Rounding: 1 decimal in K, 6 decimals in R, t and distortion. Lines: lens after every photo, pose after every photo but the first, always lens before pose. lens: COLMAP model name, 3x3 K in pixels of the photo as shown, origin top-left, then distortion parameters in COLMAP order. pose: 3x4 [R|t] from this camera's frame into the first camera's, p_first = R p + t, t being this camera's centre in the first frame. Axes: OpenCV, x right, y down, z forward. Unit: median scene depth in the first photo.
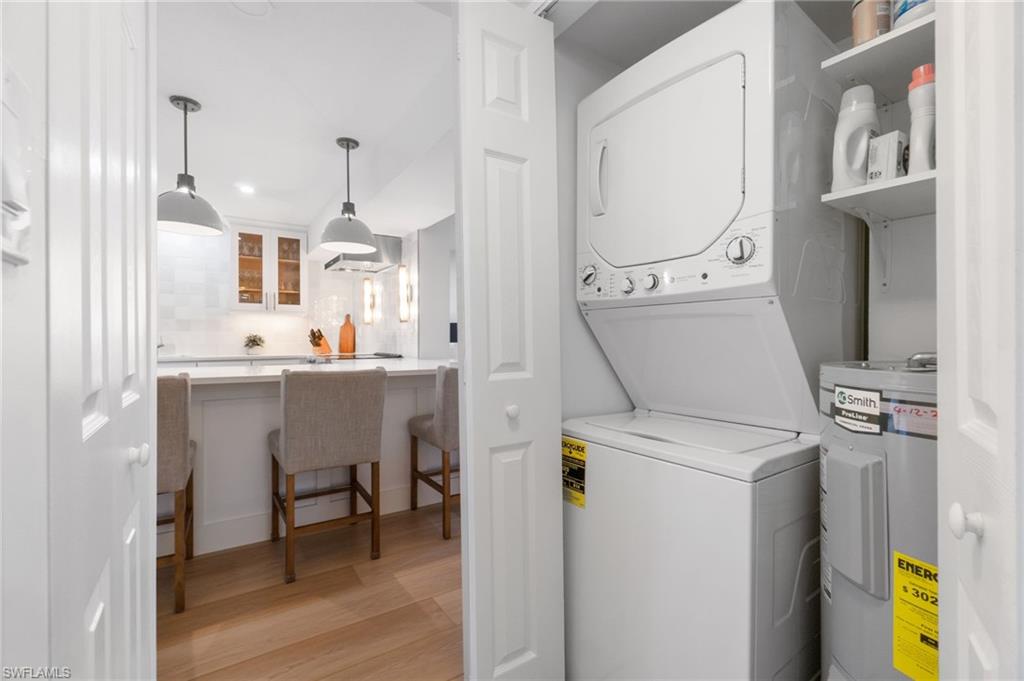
lens RADIAL K [[440.5, 0, 507.3], [0, 440.5, 341.1], [0, 0, 1]] dist [-0.001351, -0.000481]
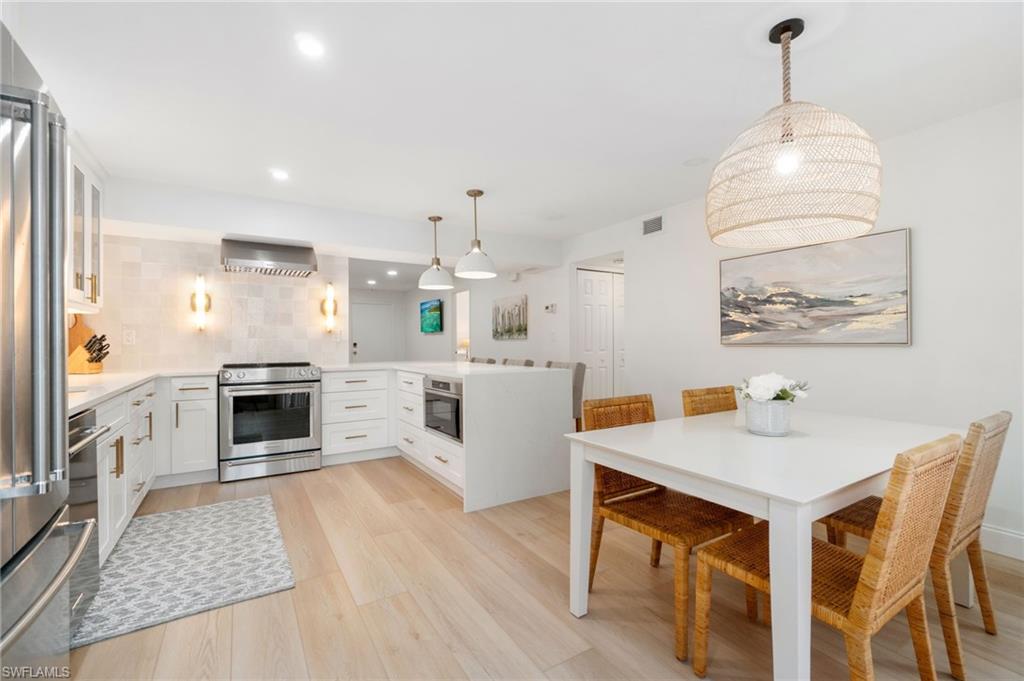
lens RADIAL K [[440.5, 0, 507.3], [0, 440.5, 341.1], [0, 0, 1]] dist [-0.001351, -0.000481]
pose [[0.040584, 0.001225, 0.999175, -1.117834], [0.013694, 0.999905, -0.001782, -0.010010], [-0.999082, 0.013755, 0.040564, 0.412475]]
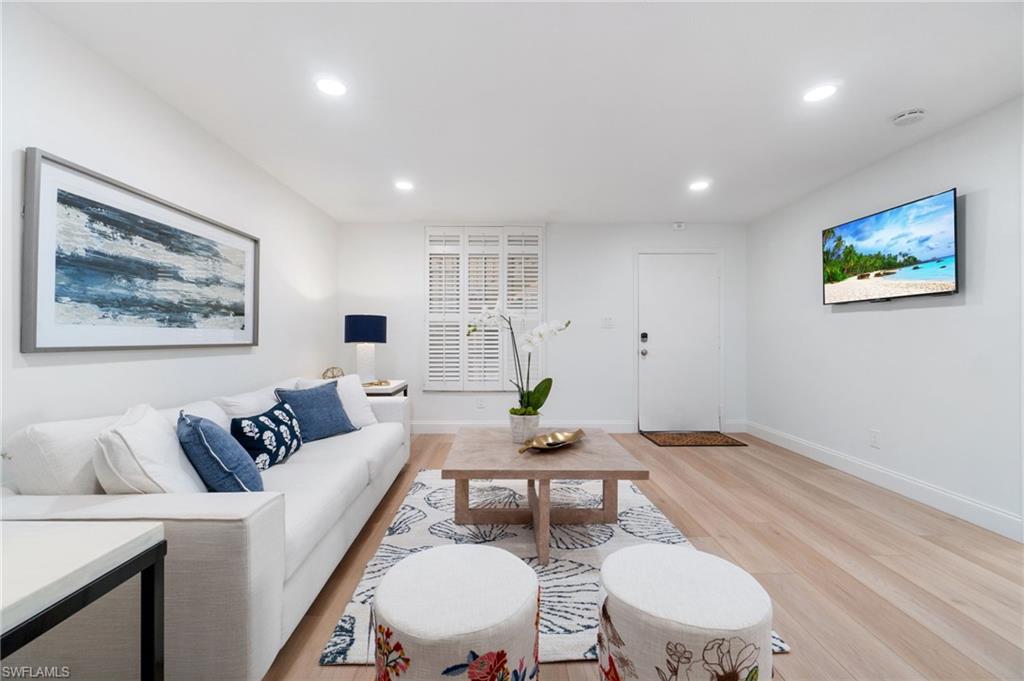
lens RADIAL K [[440.5, 0, 507.3], [0, 440.5, 341.1], [0, 0, 1]] dist [-0.001351, -0.000481]
pose [[0.544766, -0.009909, 0.838530, -0.102050], [0.007190, 0.999949, 0.007145, -0.005518], [-0.838557, 0.002136, 0.544809, 0.926063]]
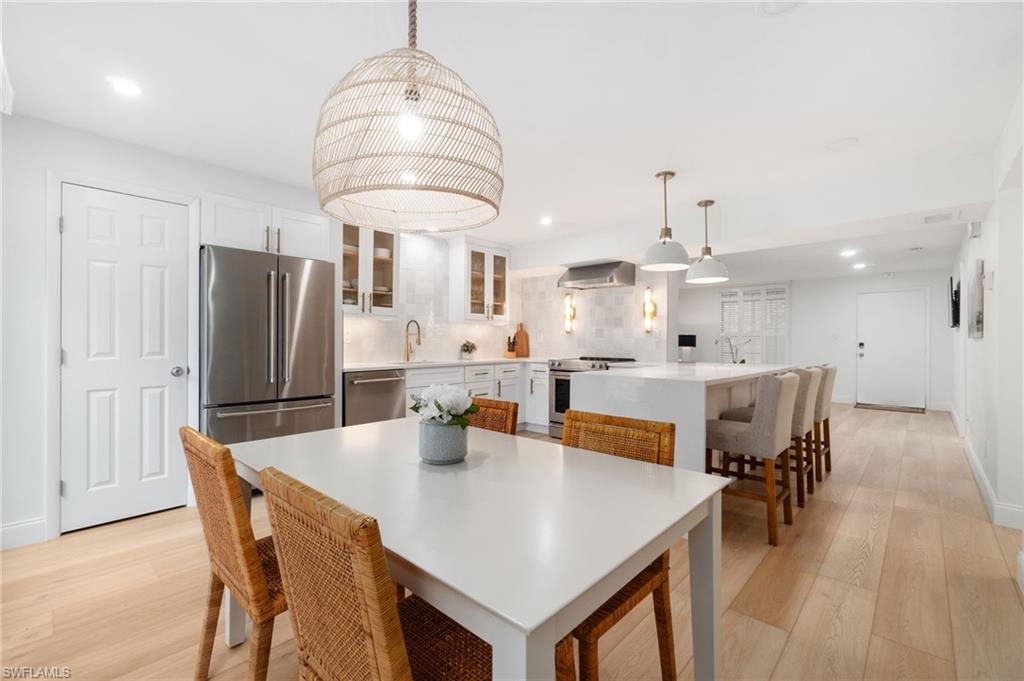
lens RADIAL K [[440.5, 0, 507.3], [0, 440.5, 341.1], [0, 0, 1]] dist [-0.001351, -0.000481]
pose [[0.973741, 0.002518, 0.227644, -0.754718], [-0.000896, 0.999973, -0.007227, -0.007616], [-0.227657, 0.006833, 0.973718, -0.107333]]
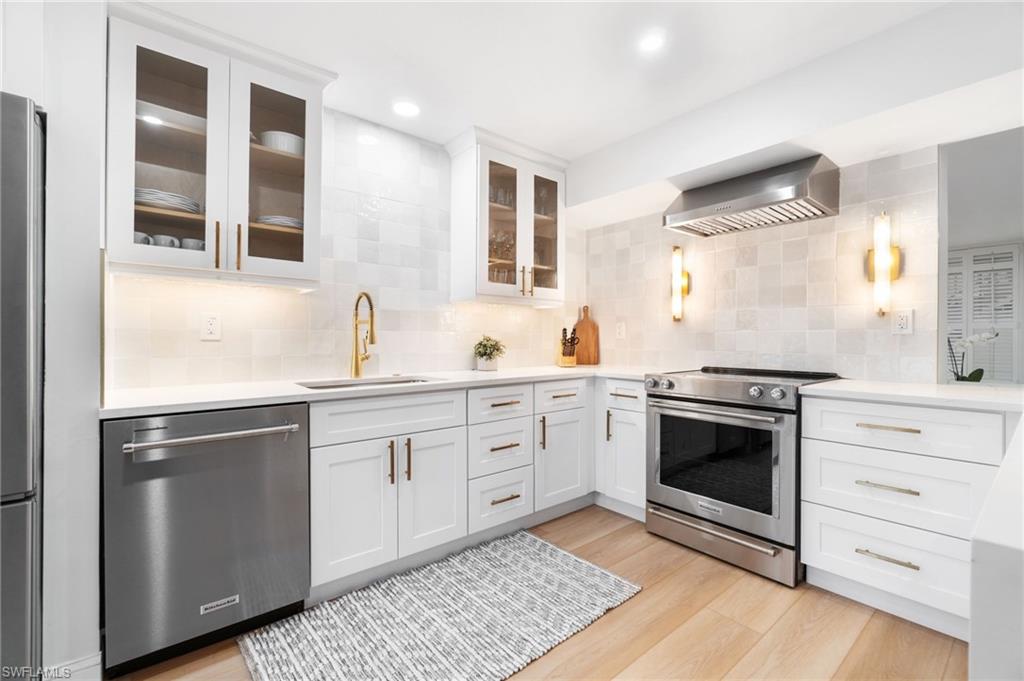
lens RADIAL K [[440.5, 0, 507.3], [0, 440.5, 341.1], [0, 0, 1]] dist [-0.001351, -0.000481]
pose [[0.995242, -0.000374, 0.097430, -0.625696], [0.000738, 0.999993, -0.003693, -0.007649], [-0.097428, 0.003747, 0.995235, 0.412402]]
